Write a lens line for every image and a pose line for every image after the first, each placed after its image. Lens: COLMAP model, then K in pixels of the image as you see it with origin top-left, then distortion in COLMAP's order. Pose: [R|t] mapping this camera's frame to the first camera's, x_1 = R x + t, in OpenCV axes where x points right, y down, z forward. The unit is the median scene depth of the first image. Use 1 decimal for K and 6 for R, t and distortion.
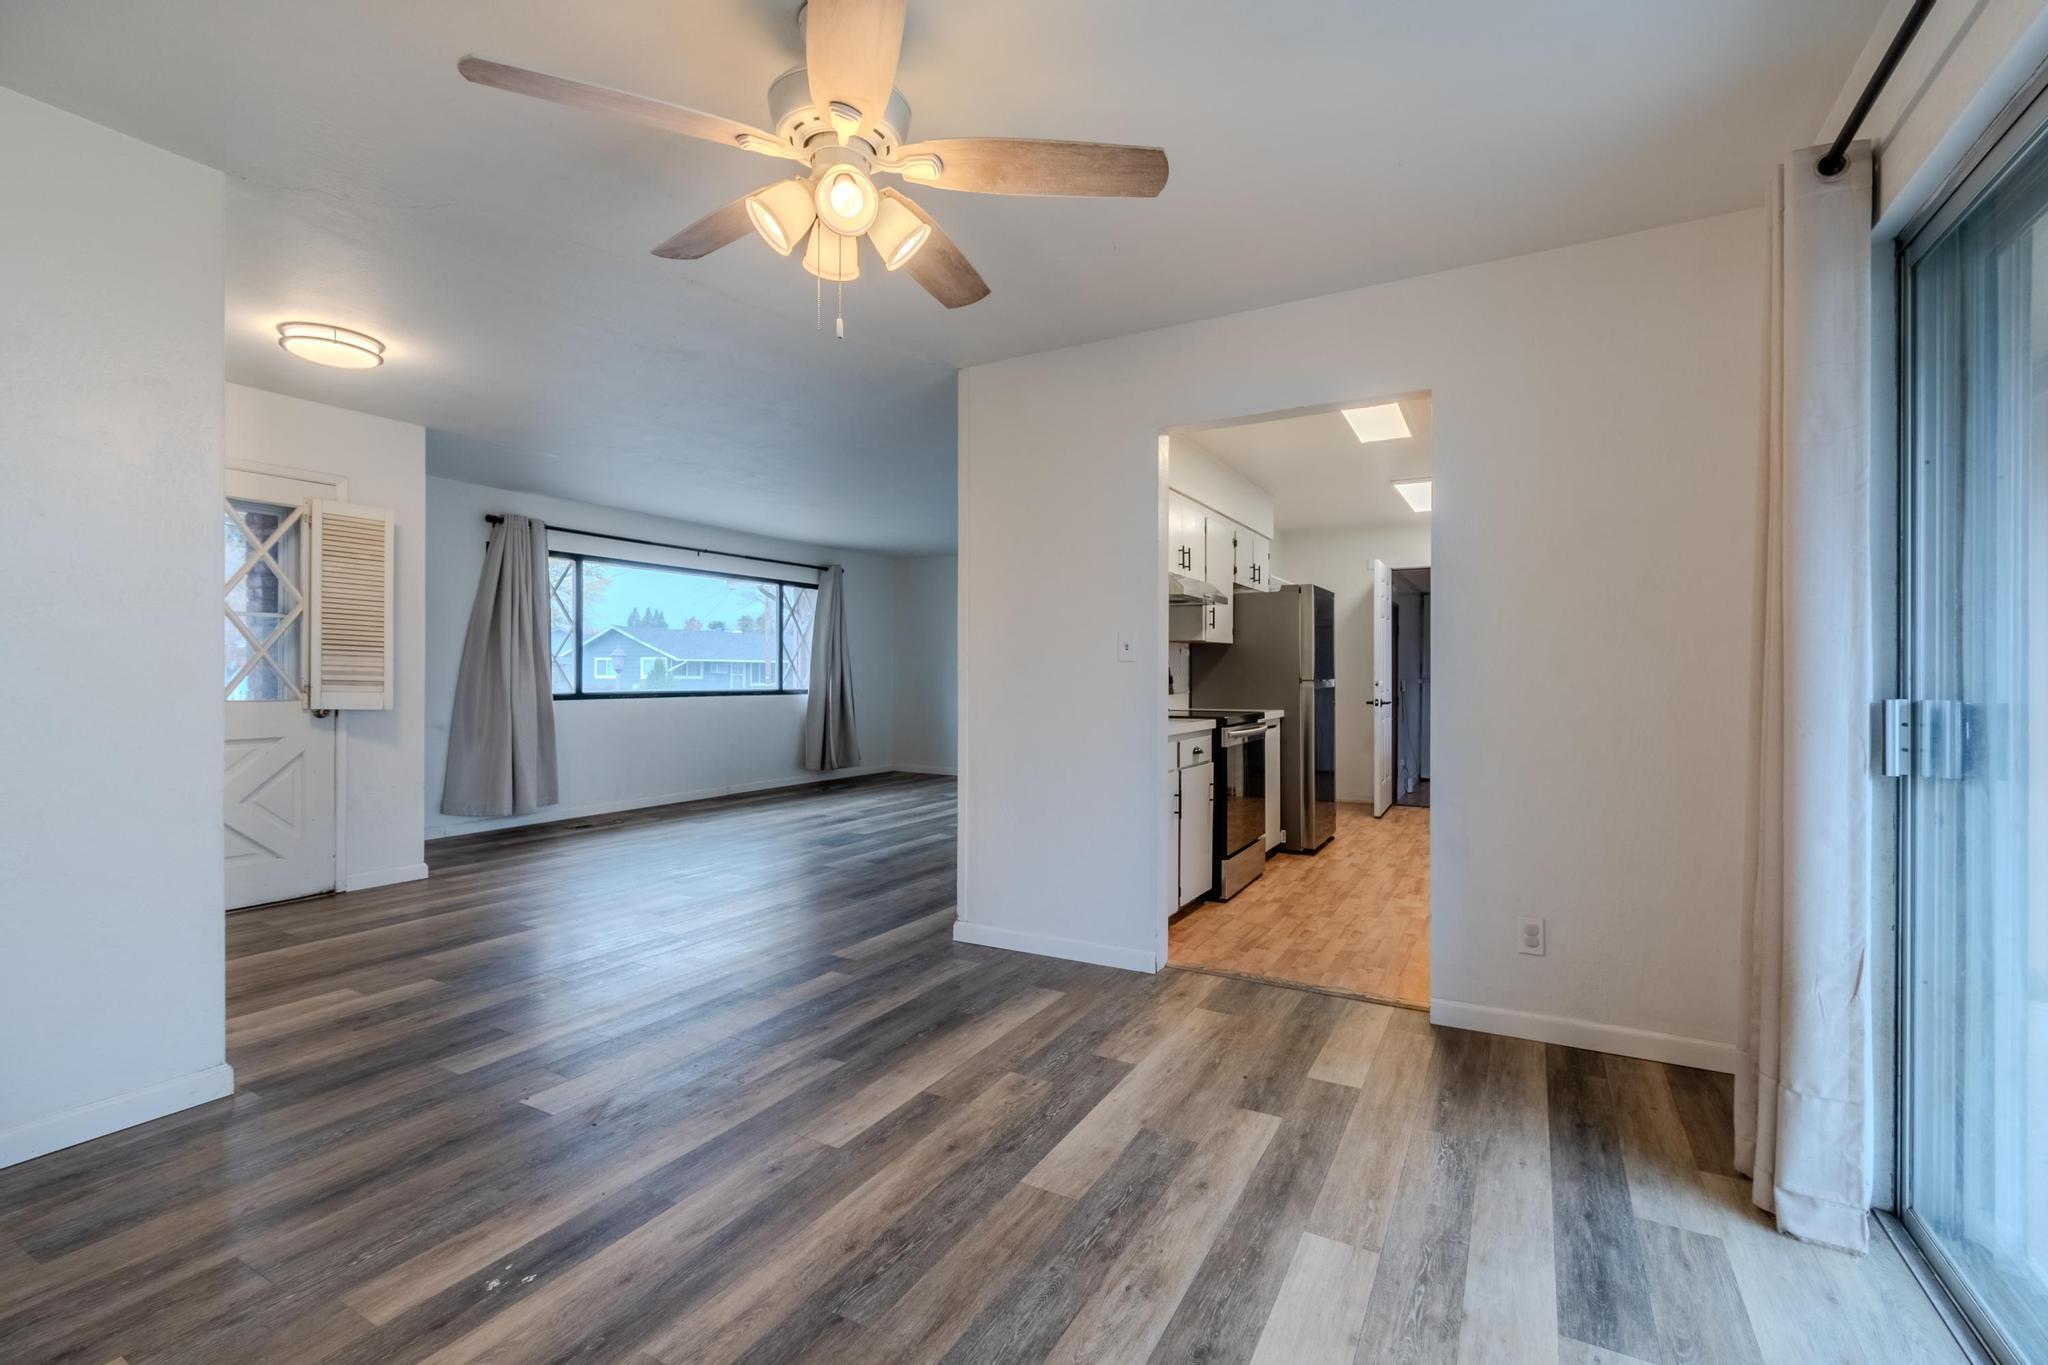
lens RADIAL K [[907.6, 0, 1013.8], [0, 907.6, 669.8], [0, 0, 1]] dist [0.002150, -0.000252]
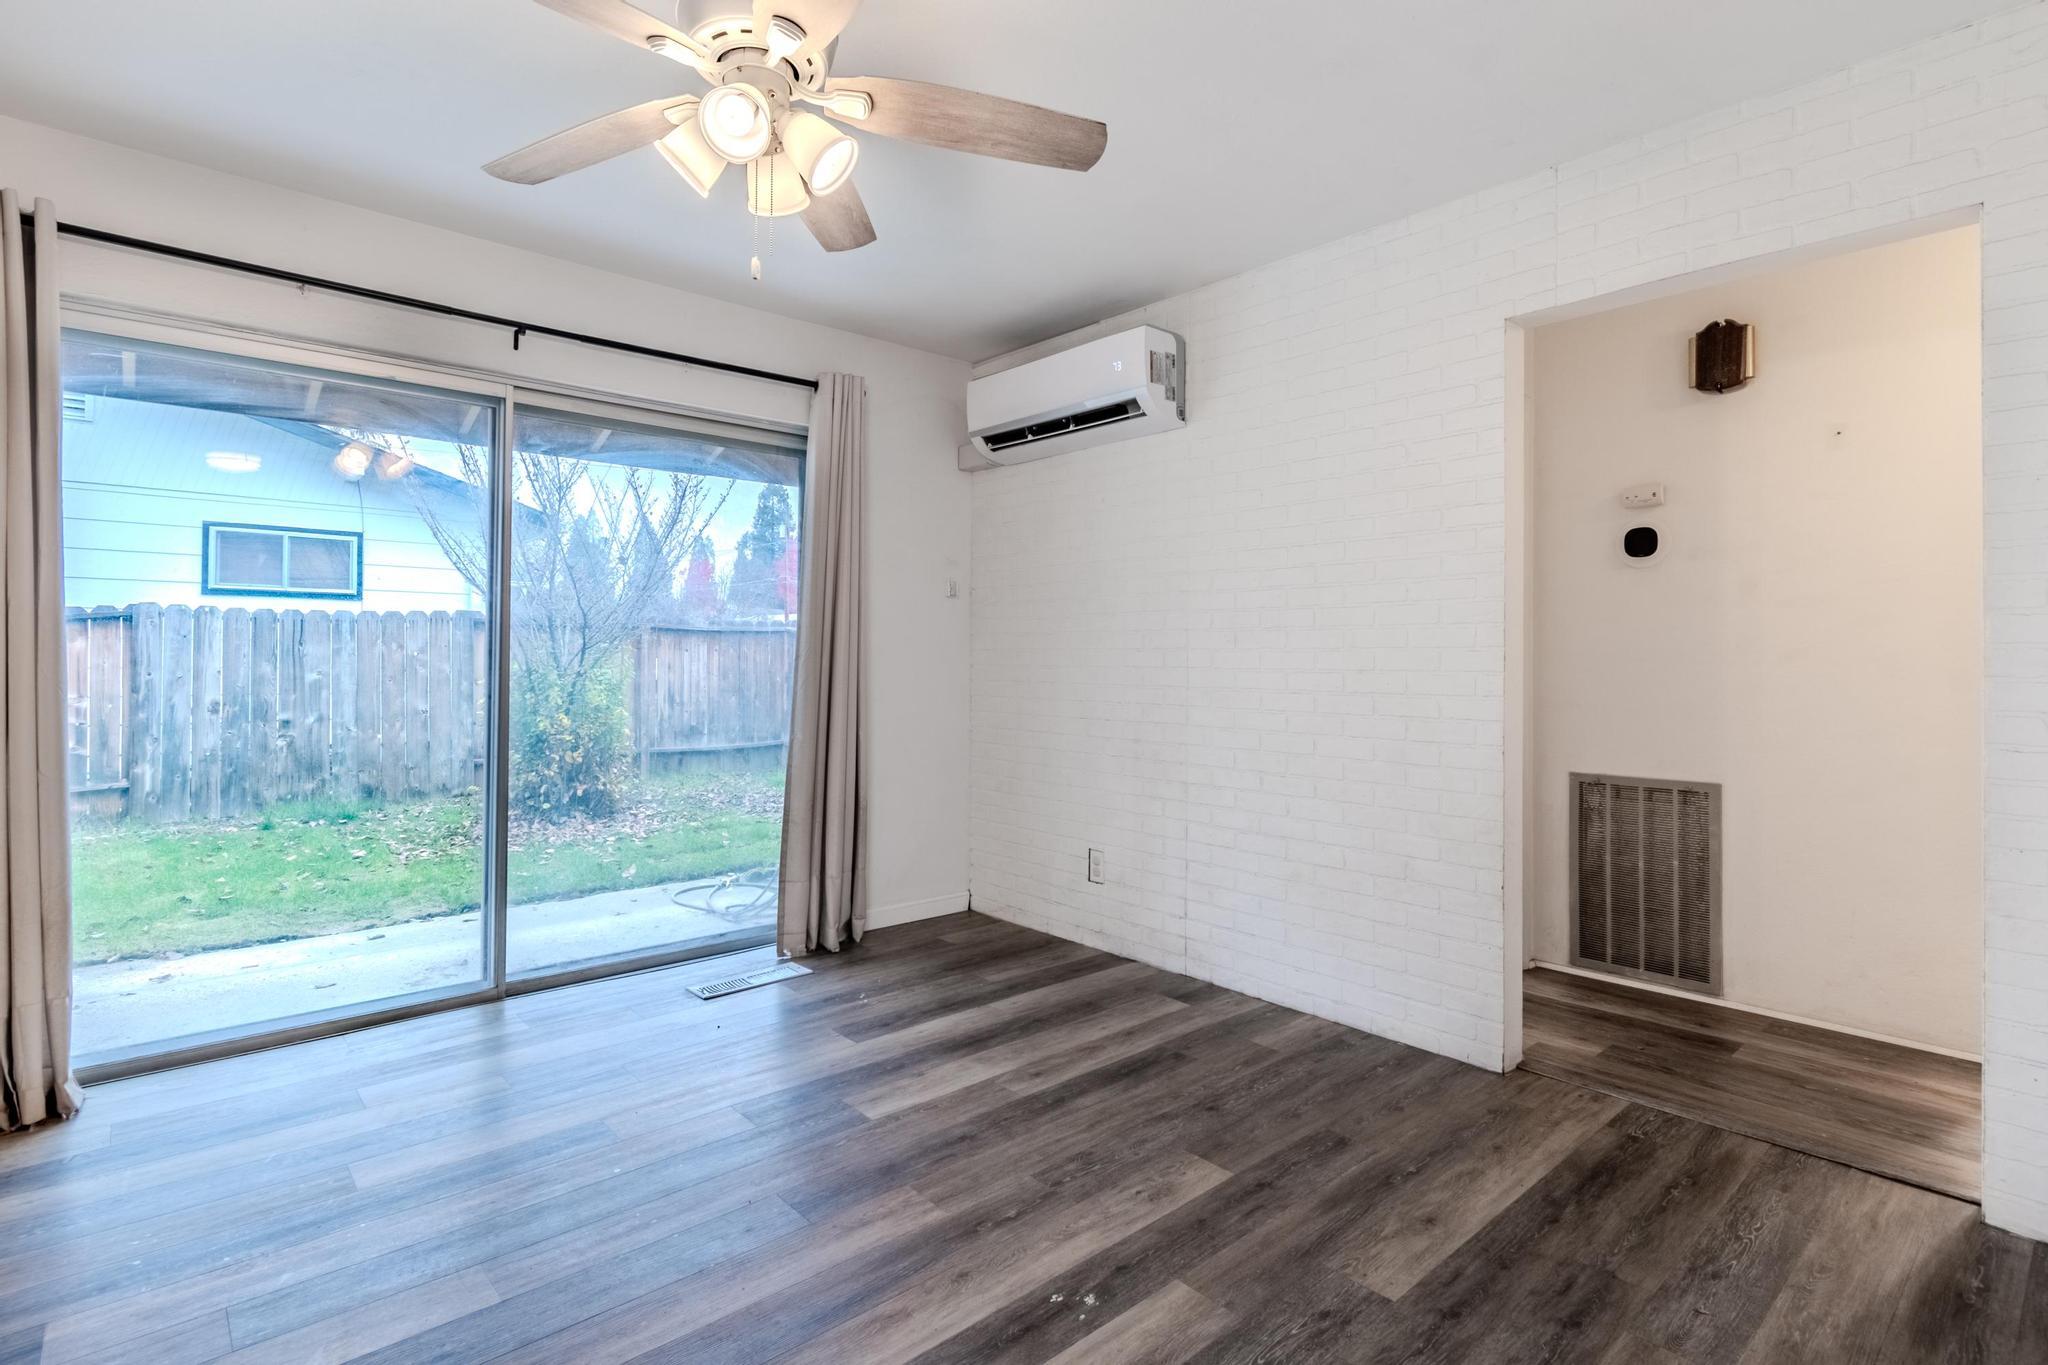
lens RADIAL K [[991.2, 0, 996.2], [0, 991.2, 645.4], [0, 0, 1]] dist [0.002665, -0.002572]
pose [[-0.944137, -0.010243, 0.329393, -0.482745], [-0.015804, 0.999774, -0.014208, 0.003445], [-0.329174, -0.018620, -0.944086, 1.199494]]
